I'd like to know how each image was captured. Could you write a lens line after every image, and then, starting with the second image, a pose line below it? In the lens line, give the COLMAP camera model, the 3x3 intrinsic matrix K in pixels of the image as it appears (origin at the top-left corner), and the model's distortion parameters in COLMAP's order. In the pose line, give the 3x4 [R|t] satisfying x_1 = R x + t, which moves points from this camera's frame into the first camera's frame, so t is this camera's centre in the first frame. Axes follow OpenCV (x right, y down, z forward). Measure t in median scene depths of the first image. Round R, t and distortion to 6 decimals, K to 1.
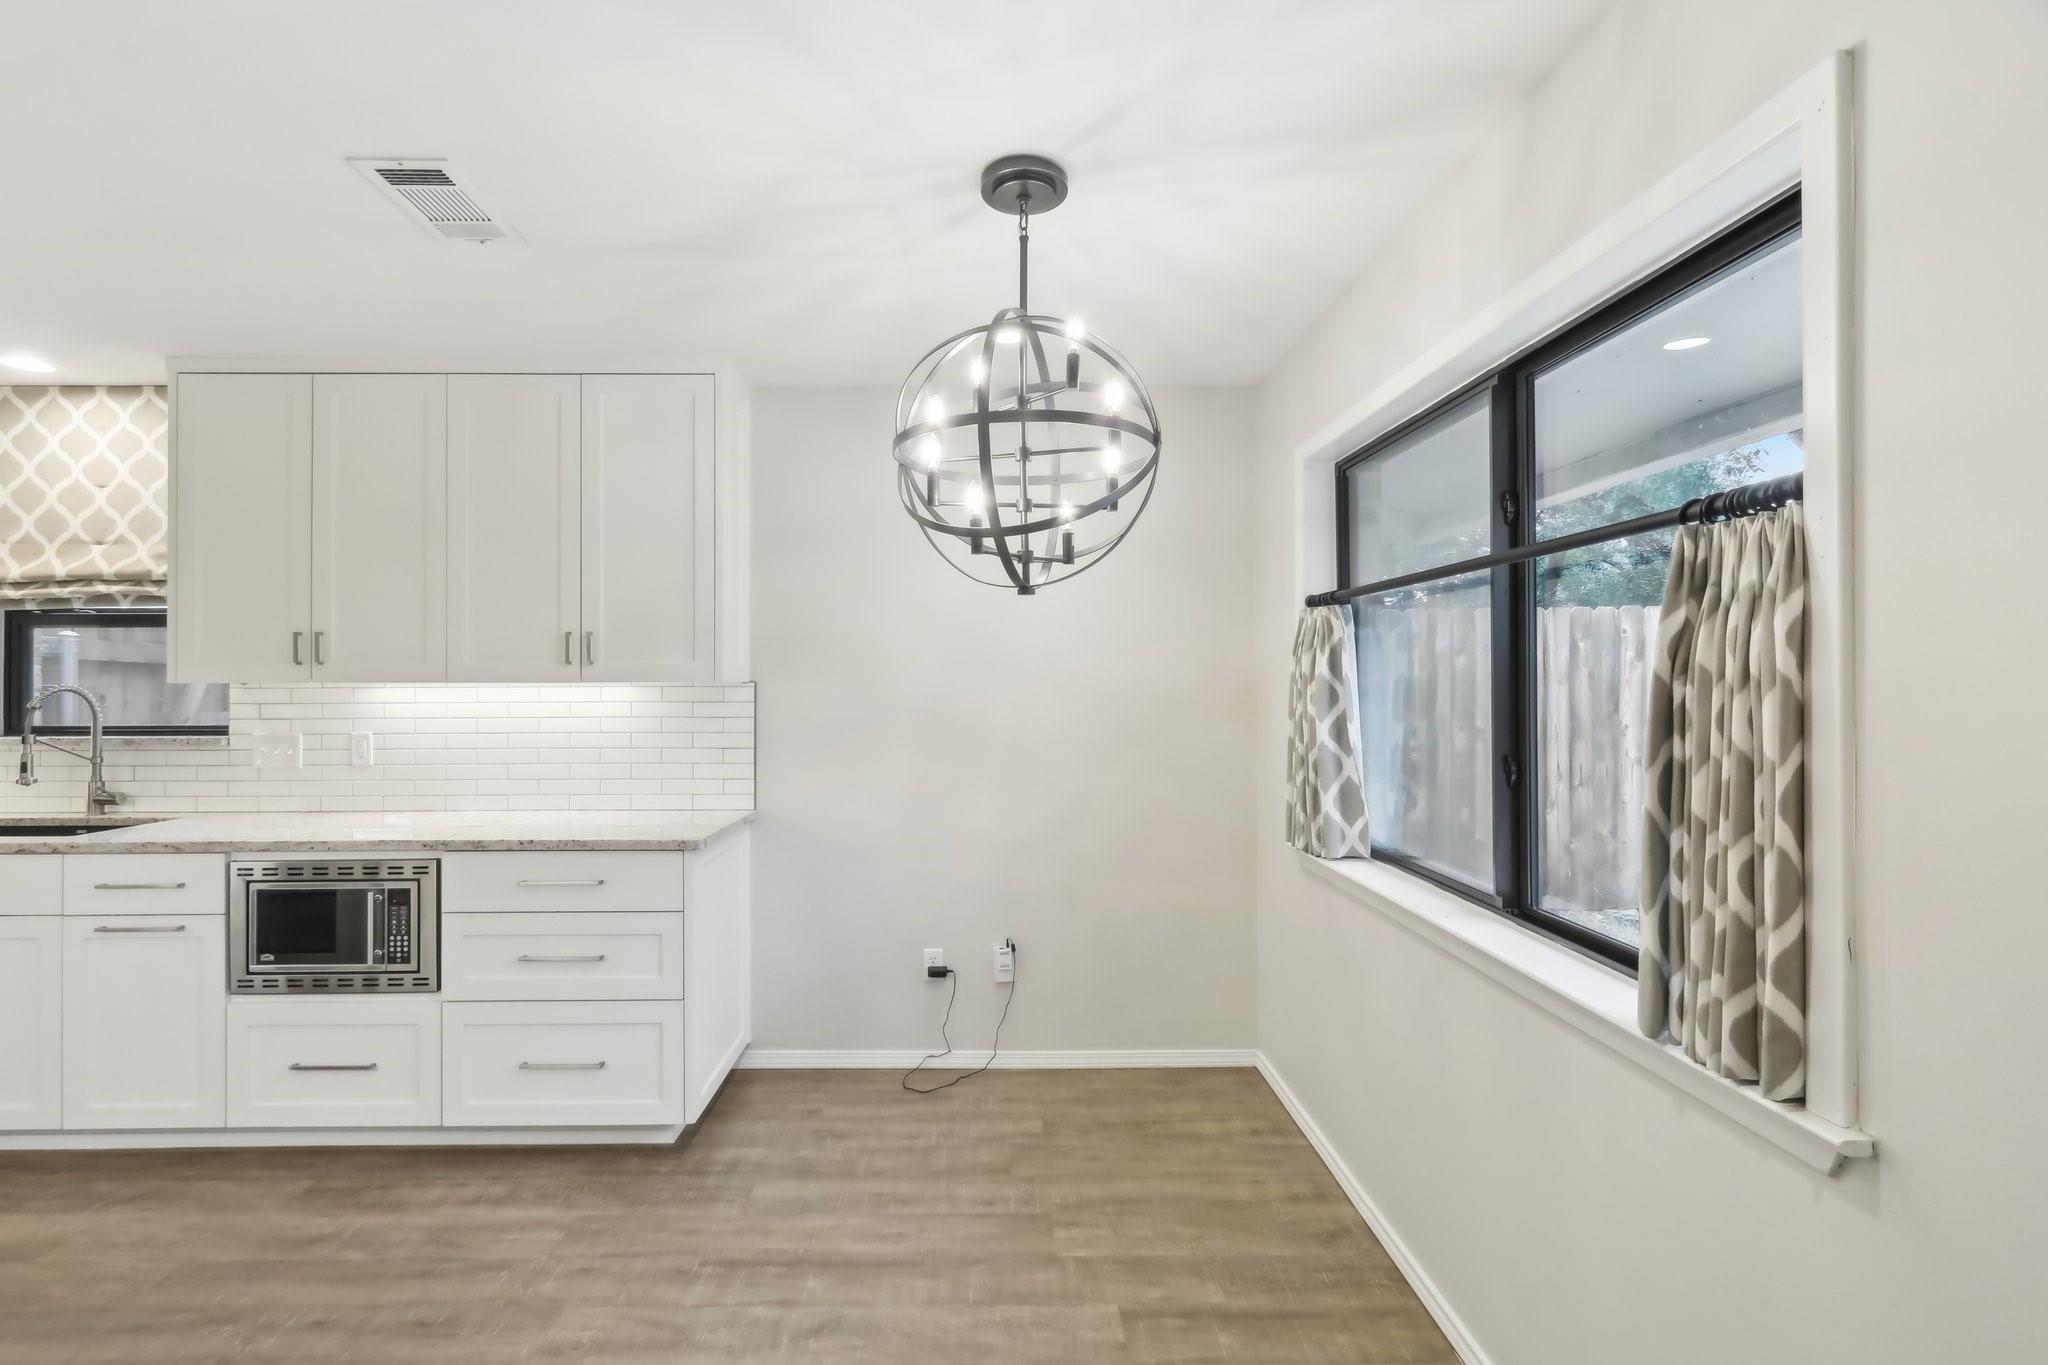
lens RADIAL K [[951.1, 0, 993.3], [0, 951.1, 681.0], [0, 0, 1]] dist [0.000077, 0.000057]
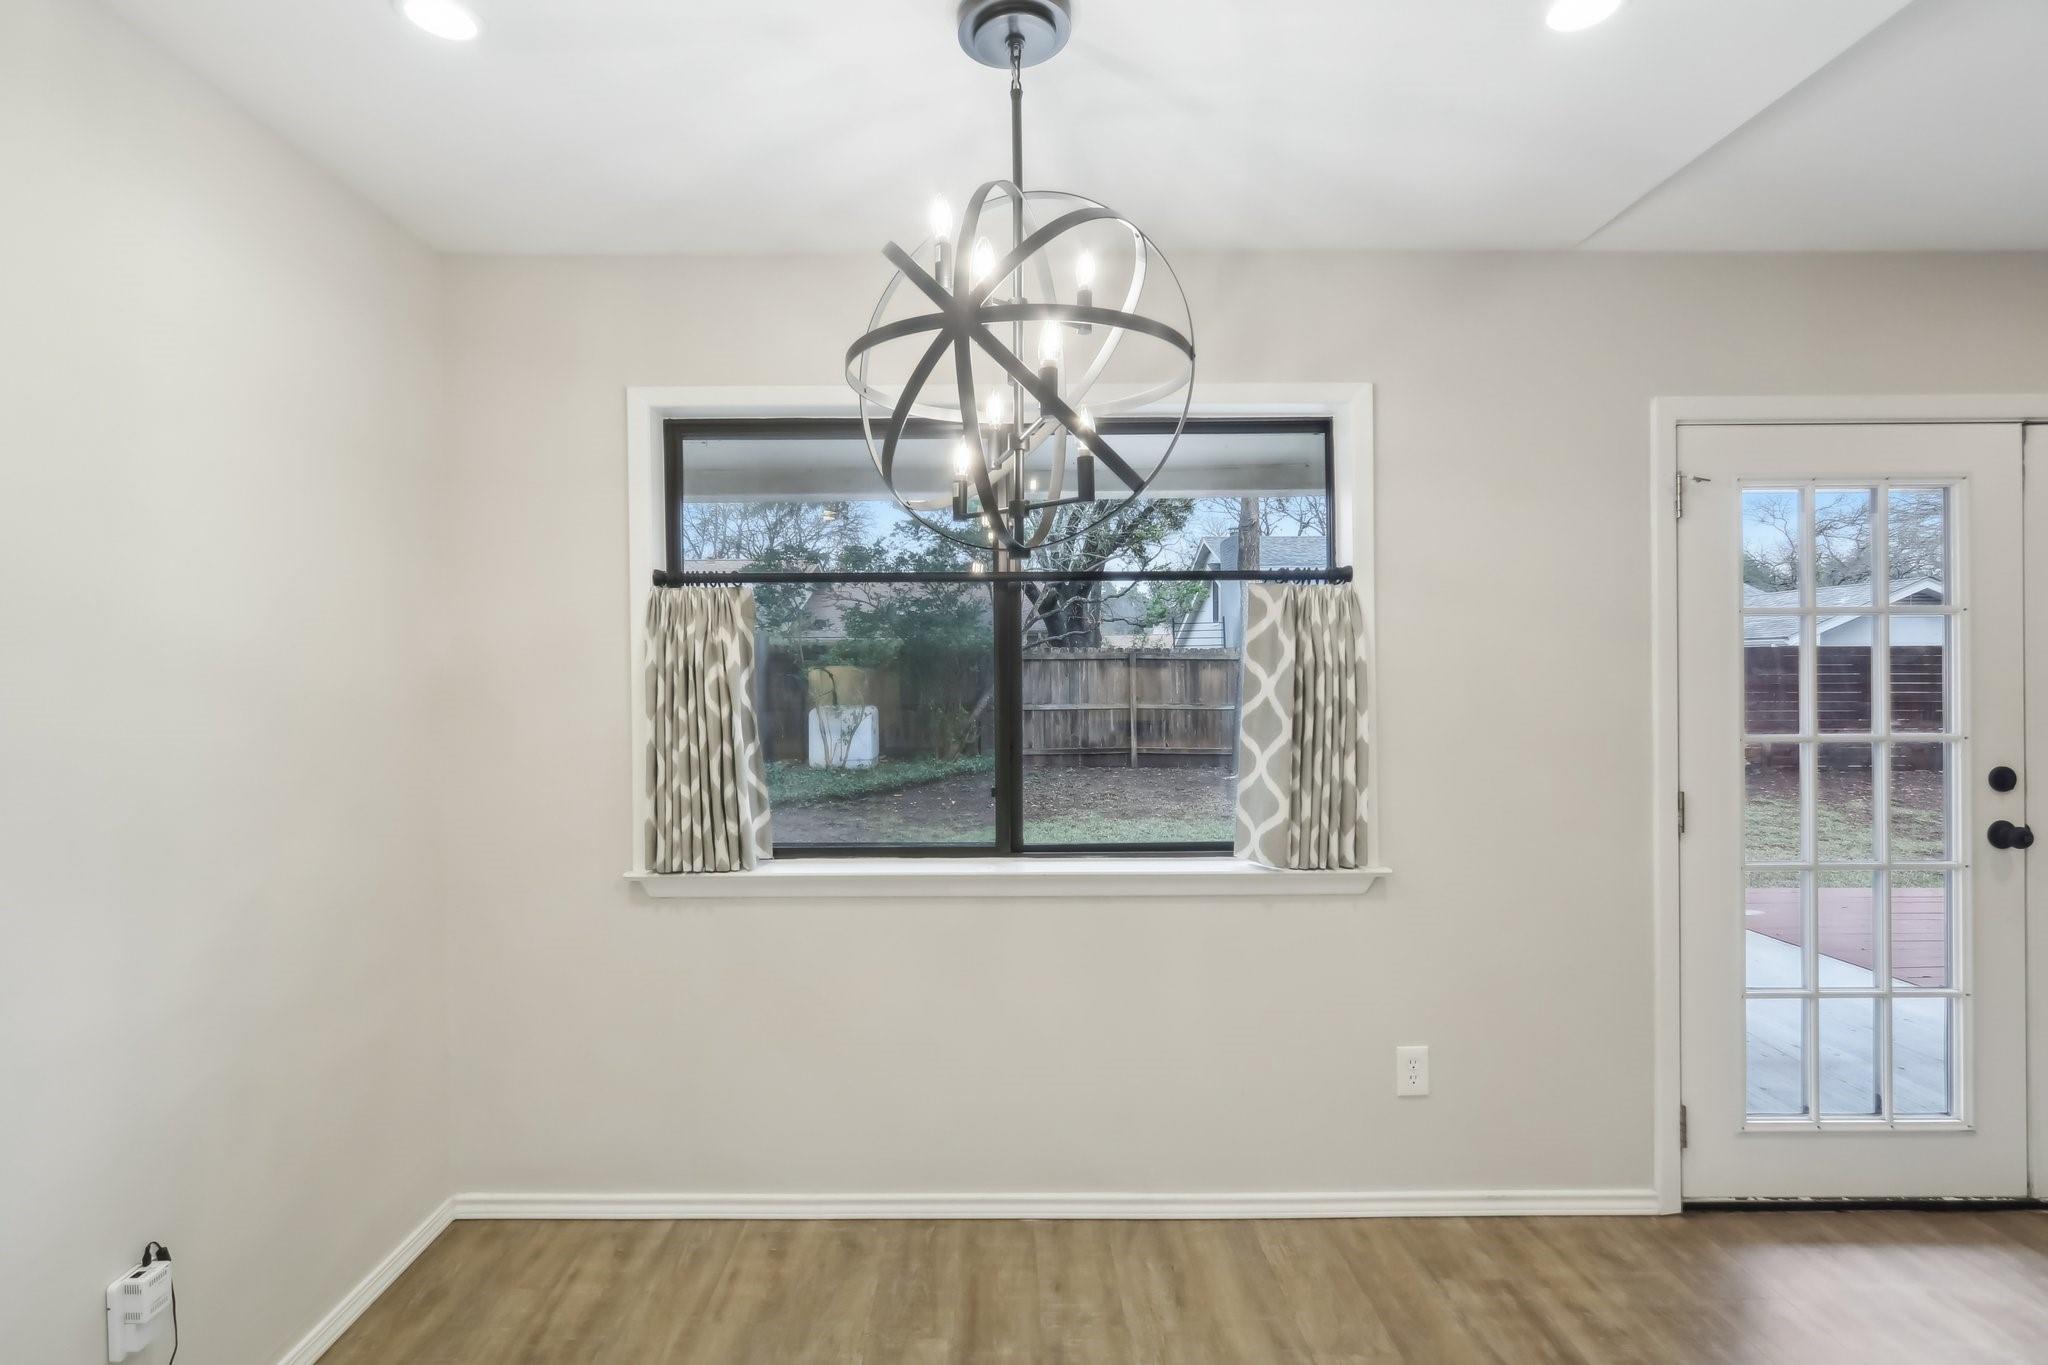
lens RADIAL K [[966.2, 0, 997.5], [0, 966.2, 674.3], [0, 0, 1]] dist [-0.003710, 0.000518]
pose [[0.011969, -0.003283, 0.999923, -0.528462], [0.007128, 0.999969, 0.003198, 0.001151], [-0.999903, 0.007089, 0.011992, 0.712733]]
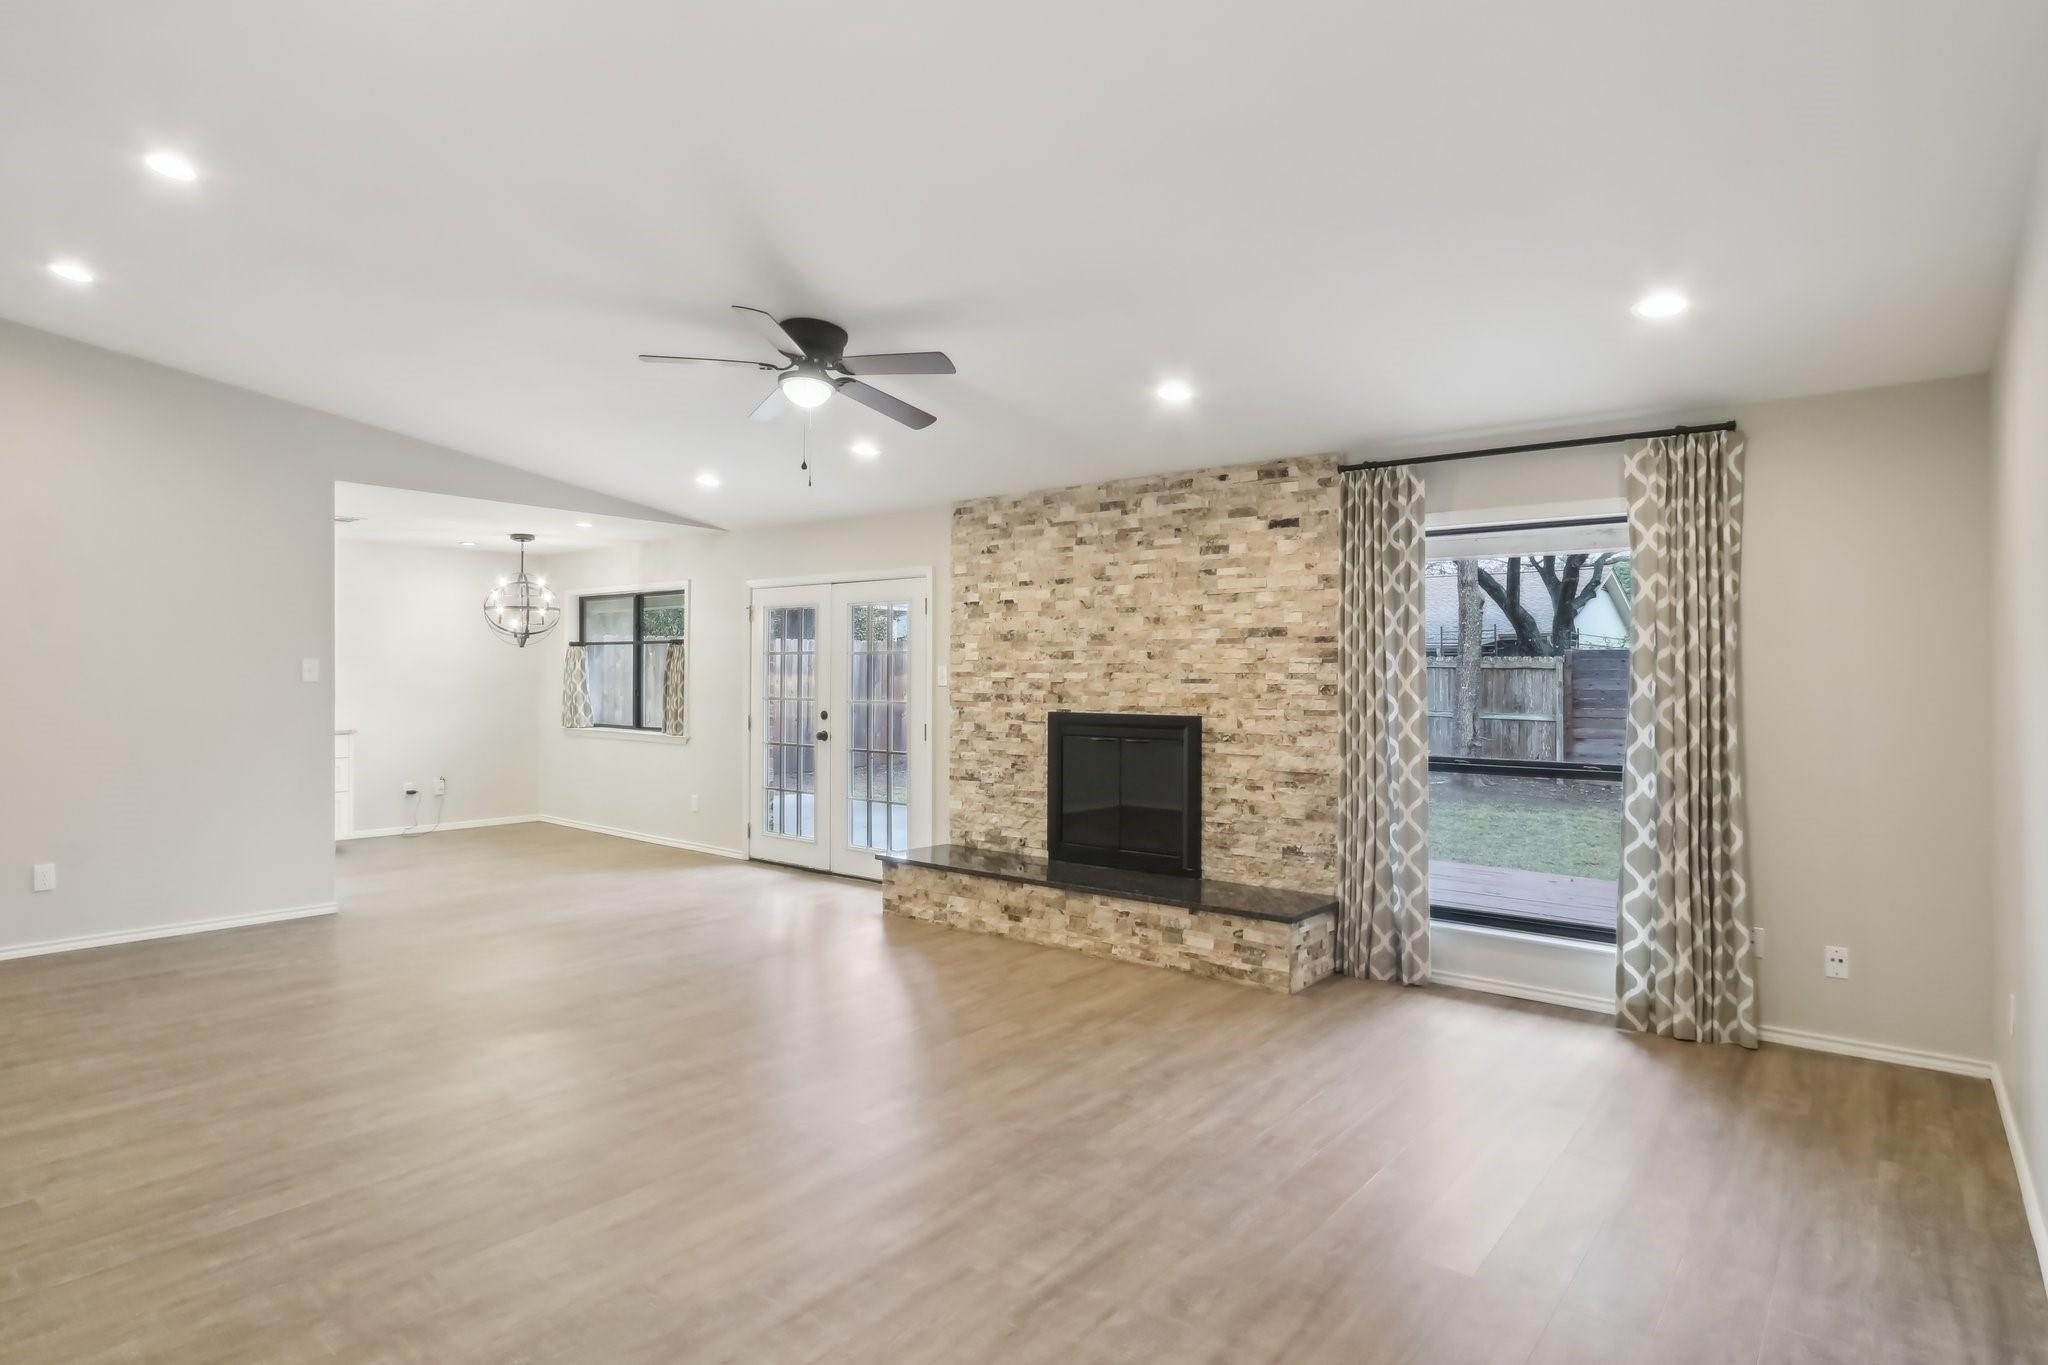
lens RADIAL K [[1092.3, 0, 1004.7], [0, 1092.3, 680.4], [0, 0, 1]] dist [-0.030497, 0.001368]
pose [[0.642311, 0.000093, 0.766444, -1.411944], [-0.006371, 0.999966, 0.005217, 0.002518], [-0.766417, -0.008234, 0.642290, -2.239826]]
